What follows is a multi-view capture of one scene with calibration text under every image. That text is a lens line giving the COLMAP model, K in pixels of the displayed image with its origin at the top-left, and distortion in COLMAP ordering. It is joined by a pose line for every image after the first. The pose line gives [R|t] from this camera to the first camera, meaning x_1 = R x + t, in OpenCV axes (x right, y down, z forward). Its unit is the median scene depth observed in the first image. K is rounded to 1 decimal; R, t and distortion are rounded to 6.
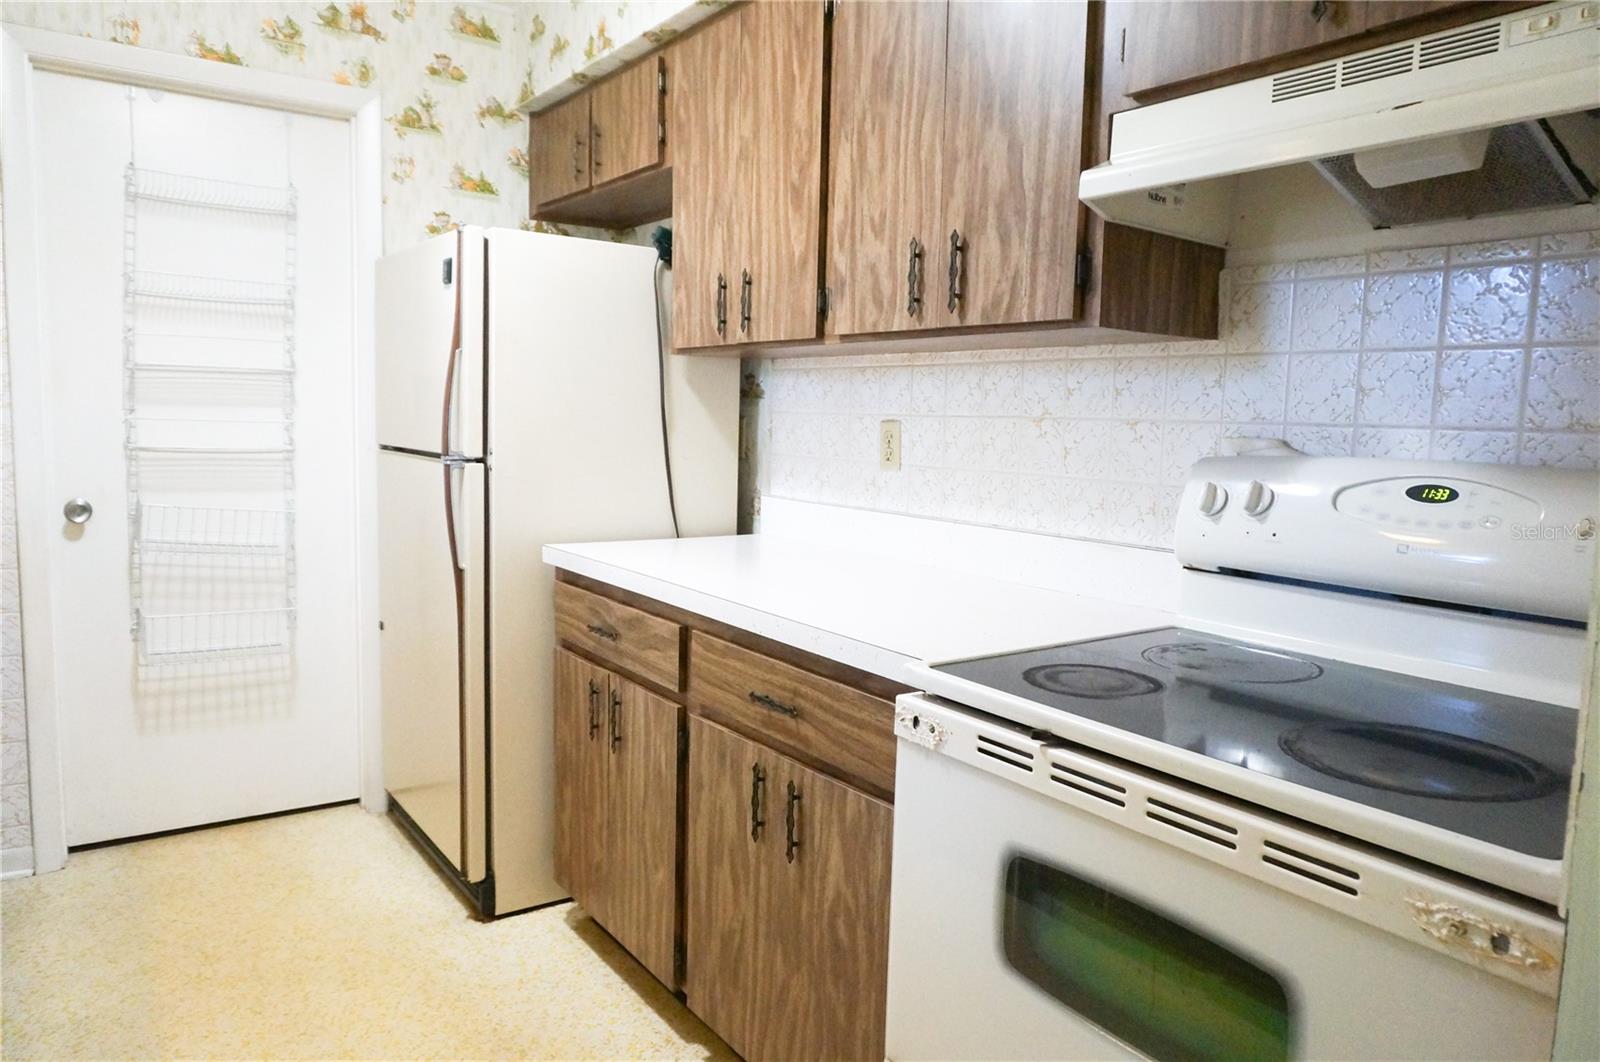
lens RADIAL K [[1057.5, 0, 802.9], [0, 1057.5, 524.3], [0, 0, 1]] dist [-0.040237, 0.023760]
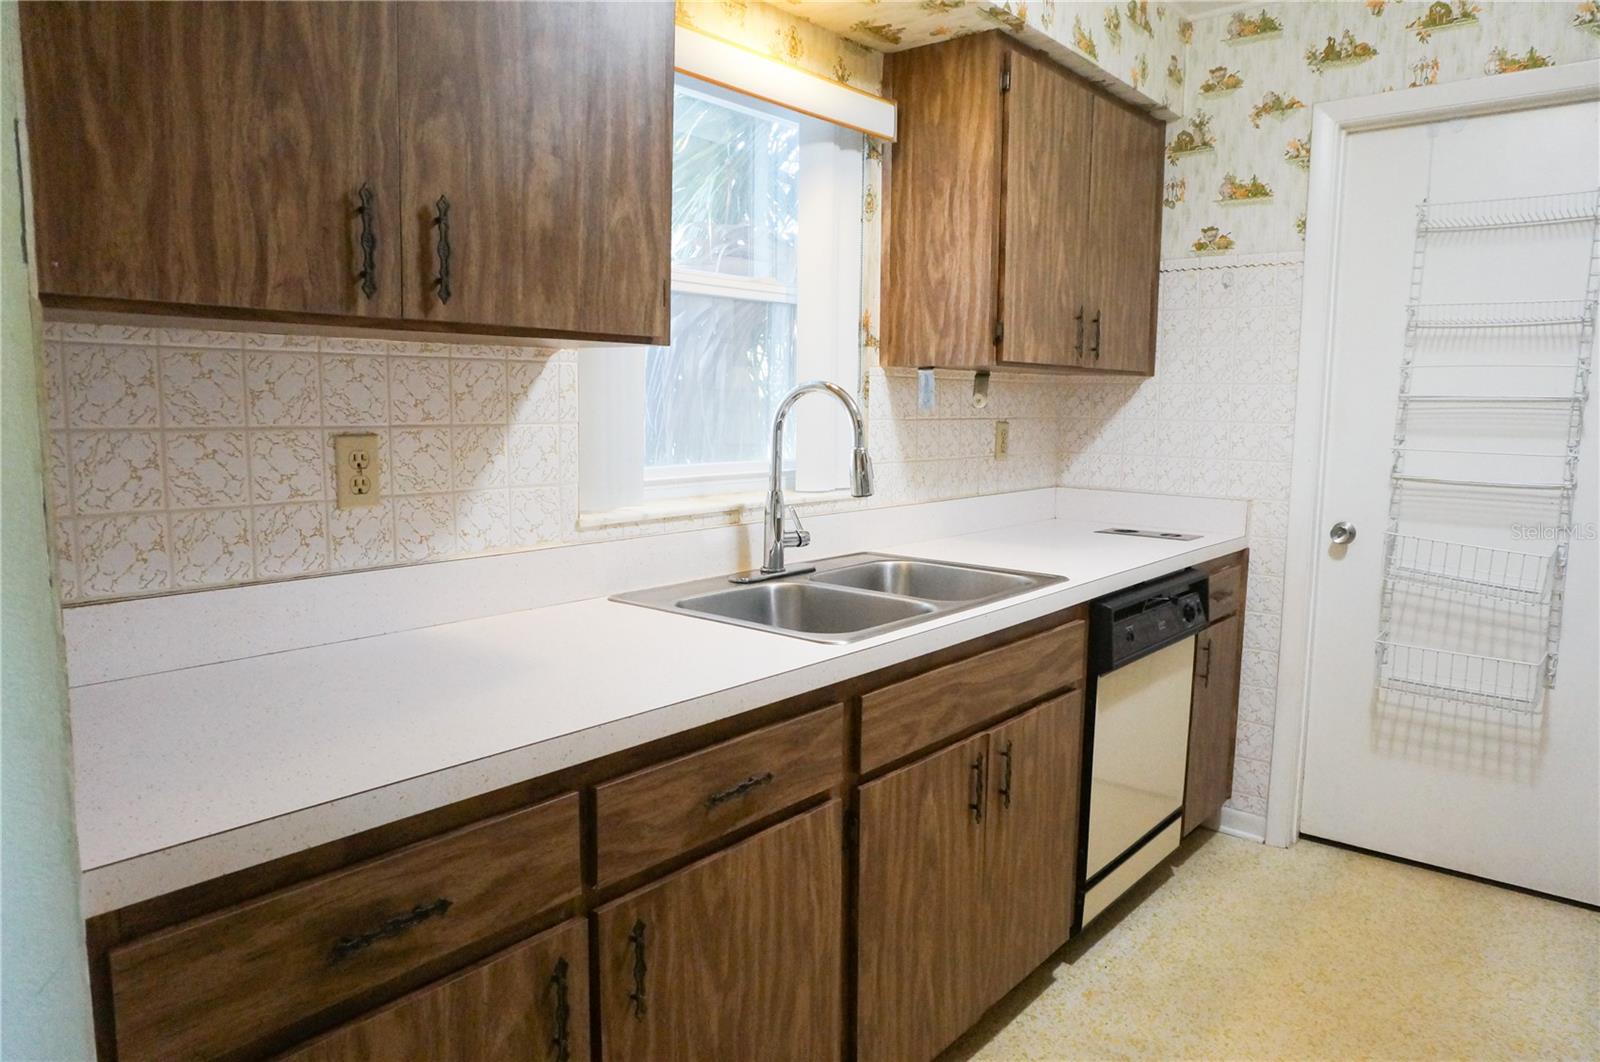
lens RADIAL K [[1058.6, 0, 801.4], [0, 1058.6, 523.2], [0, 0, 1]] dist [-0.055921, 0.037004]
pose [[0.257591, 0.084176, -0.962580, 0.210958], [-0.104311, 0.992799, 0.058905, -0.028377], [0.960607, 0.085235, 0.264517, 0.173231]]
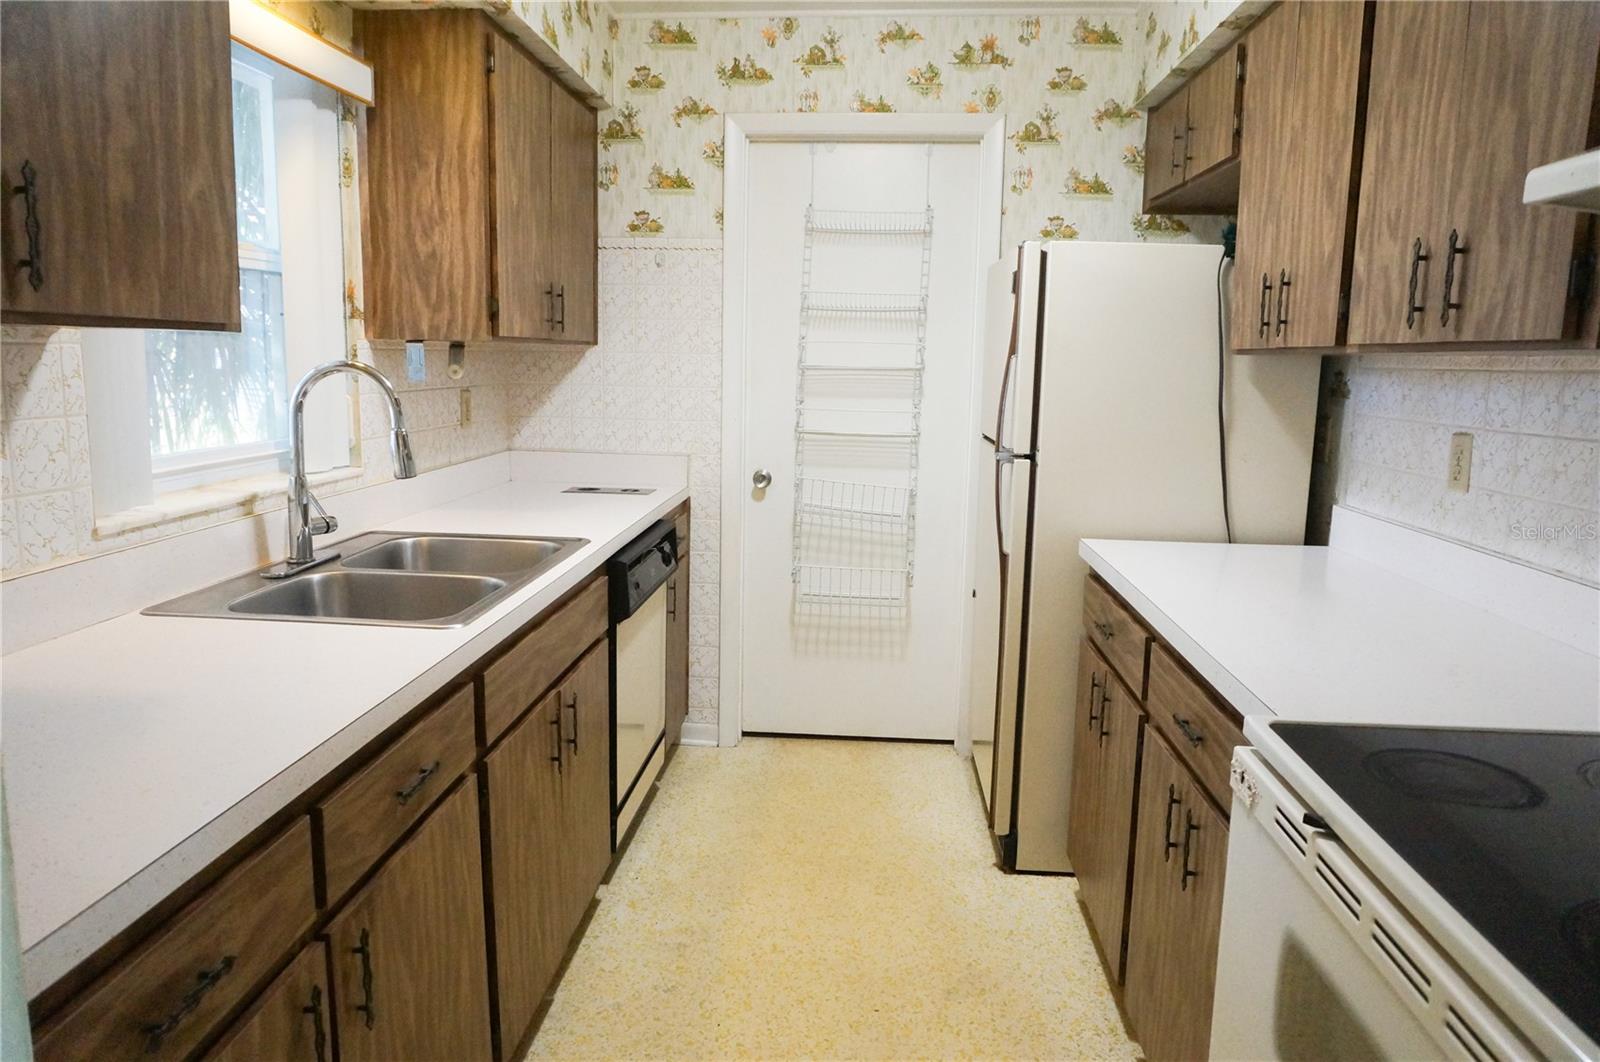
lens RADIAL K [[1058.6, 0, 801.4], [0, 1058.6, 523.2], [0, 0, 1]] dist [-0.055921, 0.037004]
pose [[0.774453, 0.084037, -0.627025, 0.181037], [-0.062658, 0.996454, 0.056159, -0.035120], [0.629521, -0.004205, 0.776972, 0.003521]]
